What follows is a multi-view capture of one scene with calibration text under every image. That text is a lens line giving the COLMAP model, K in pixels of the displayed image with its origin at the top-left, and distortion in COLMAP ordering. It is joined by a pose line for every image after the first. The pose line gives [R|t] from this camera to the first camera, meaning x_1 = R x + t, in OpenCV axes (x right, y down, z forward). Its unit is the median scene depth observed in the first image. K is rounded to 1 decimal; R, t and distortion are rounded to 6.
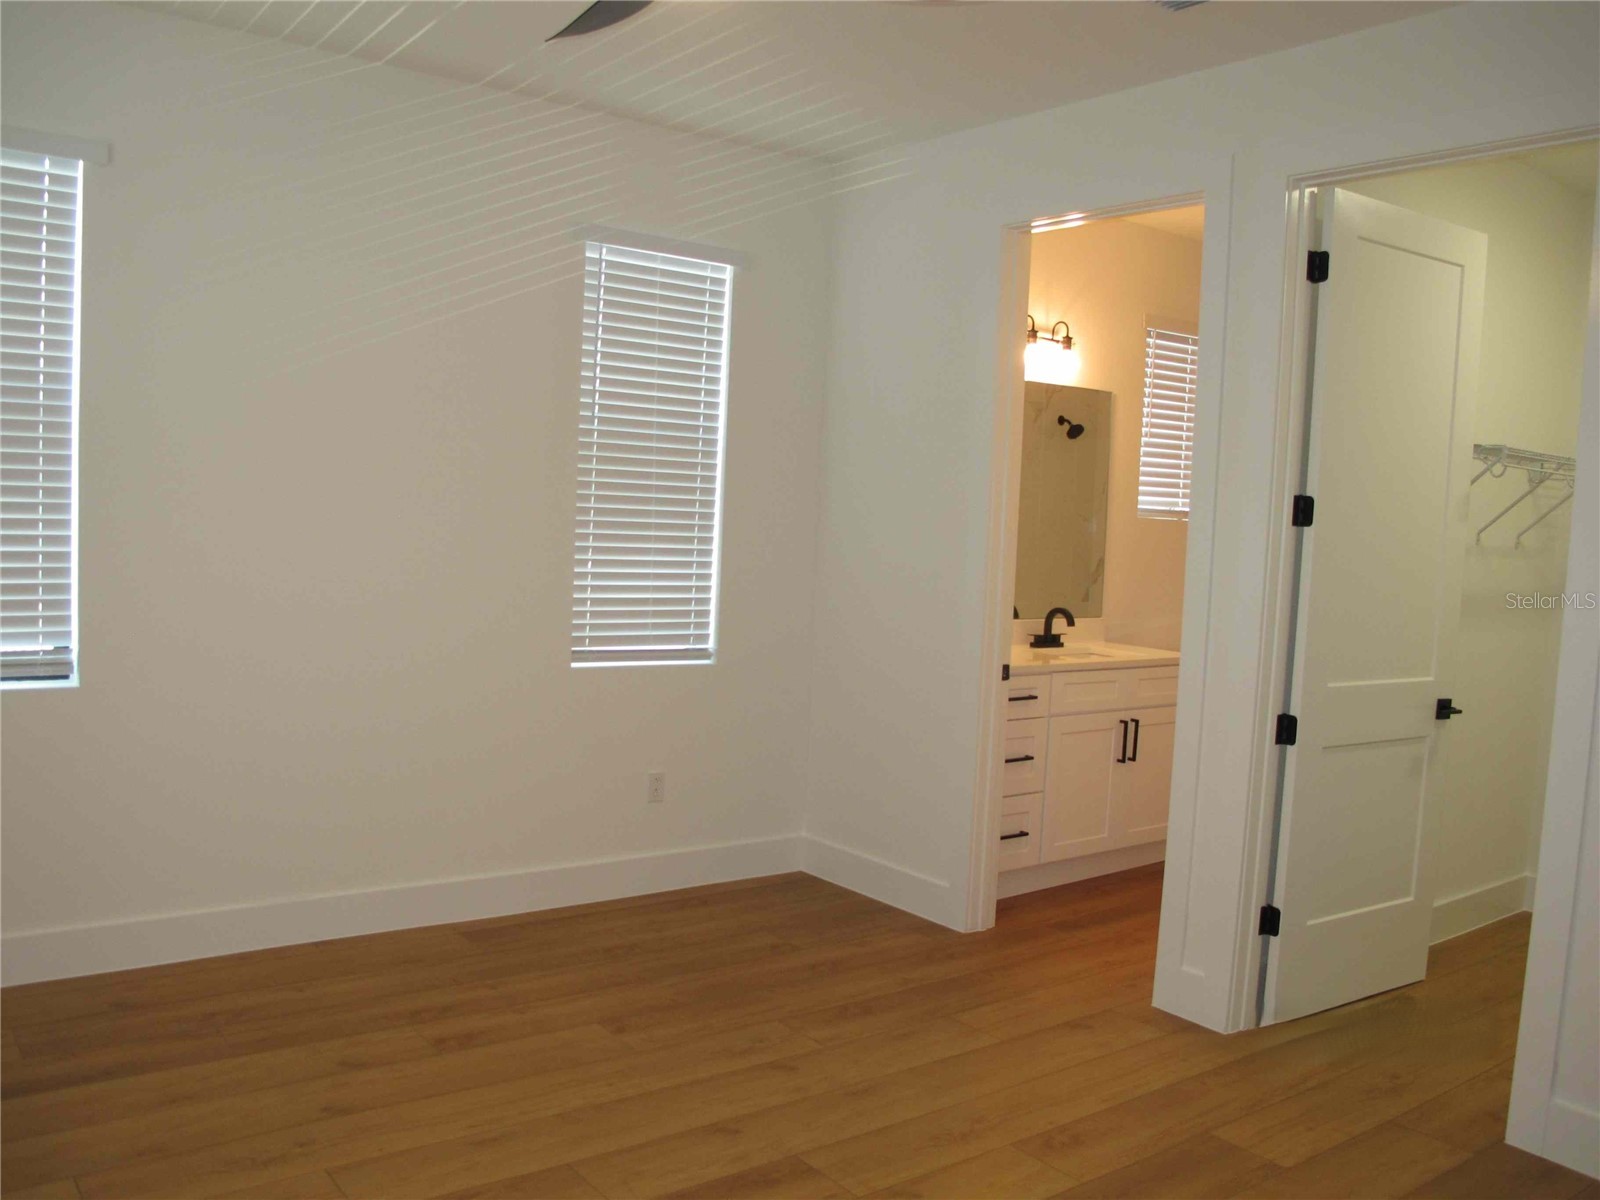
lens RADIAL K [[1352.3, 0, 800.0], [0, 1352.3, 600.0], [0, 0, 1]] dist [-0.151471, 0.112441]
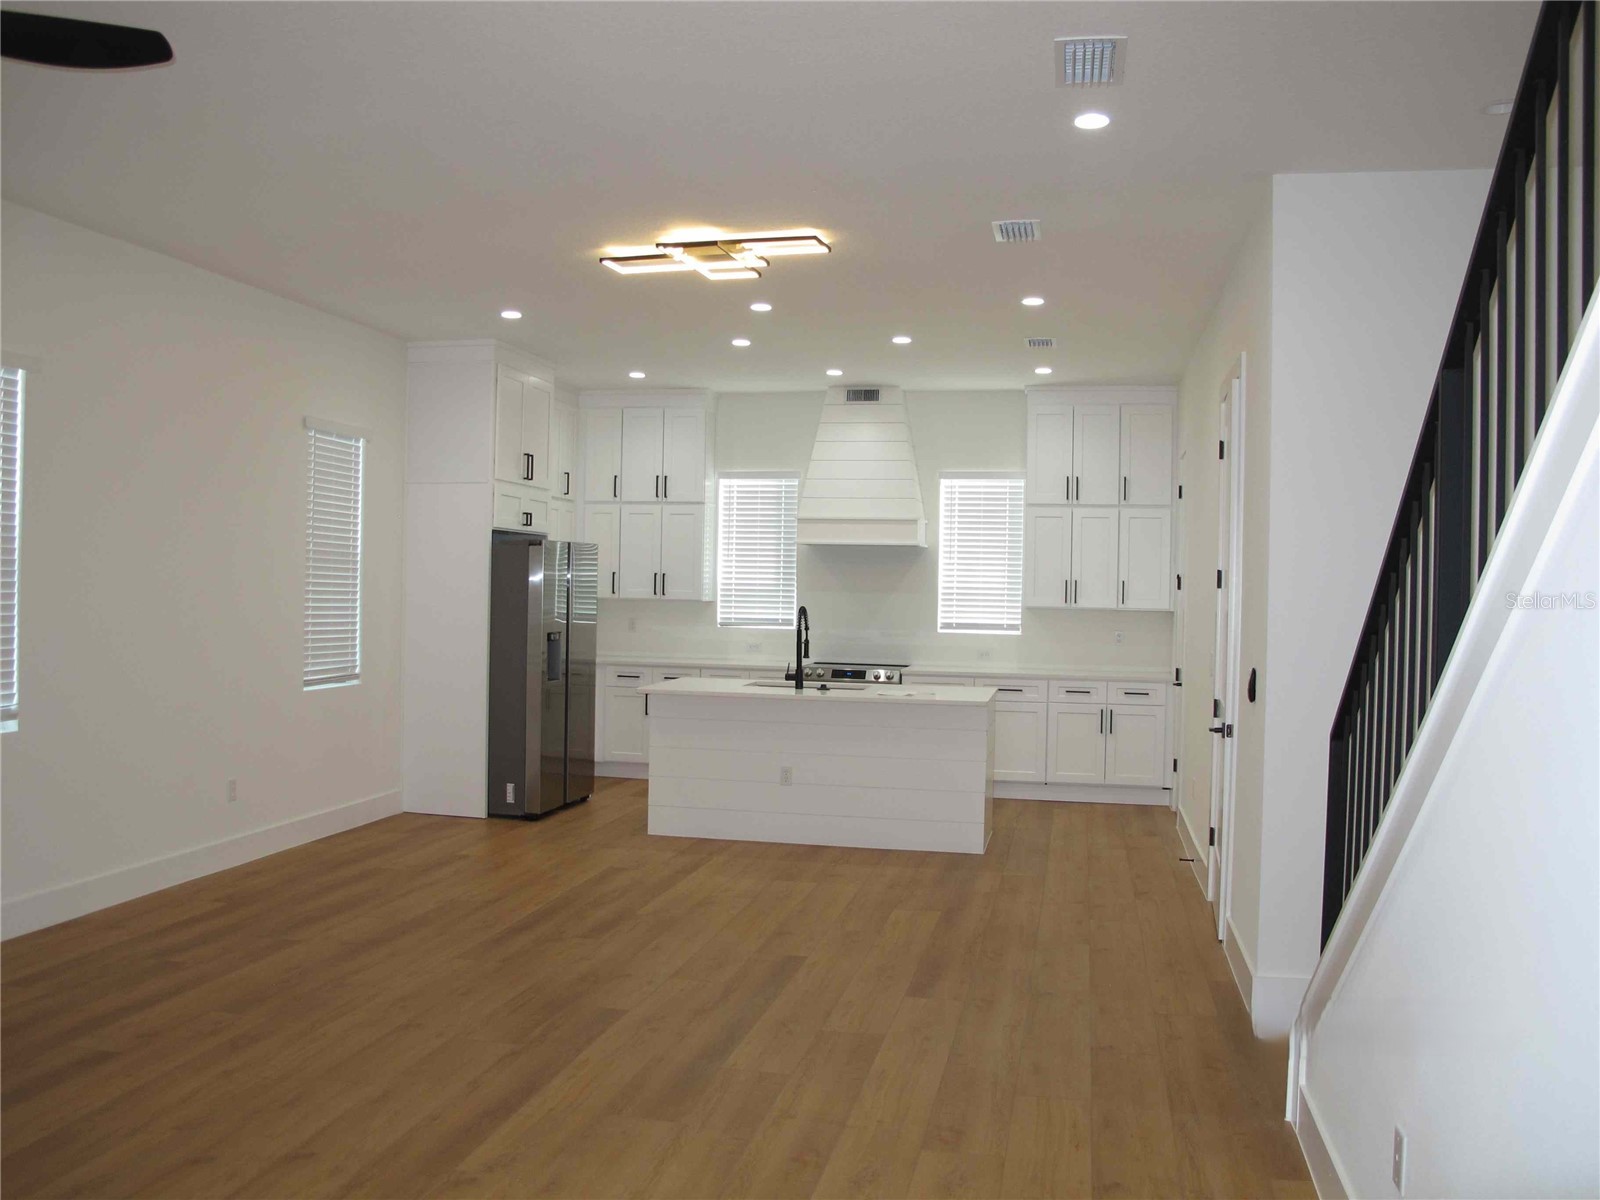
lens RADIAL K [[1352.3, 0, 800.0], [0, 1352.3, 600.0], [0, 0, 1]] dist [-0.151471, 0.112441]
pose [[0.765171, -0.051141, 0.641793, -0.730370], [0.080132, 0.996654, -0.016118, 0.016280], [-0.638821, 0.063762, 0.766709, -0.599967]]
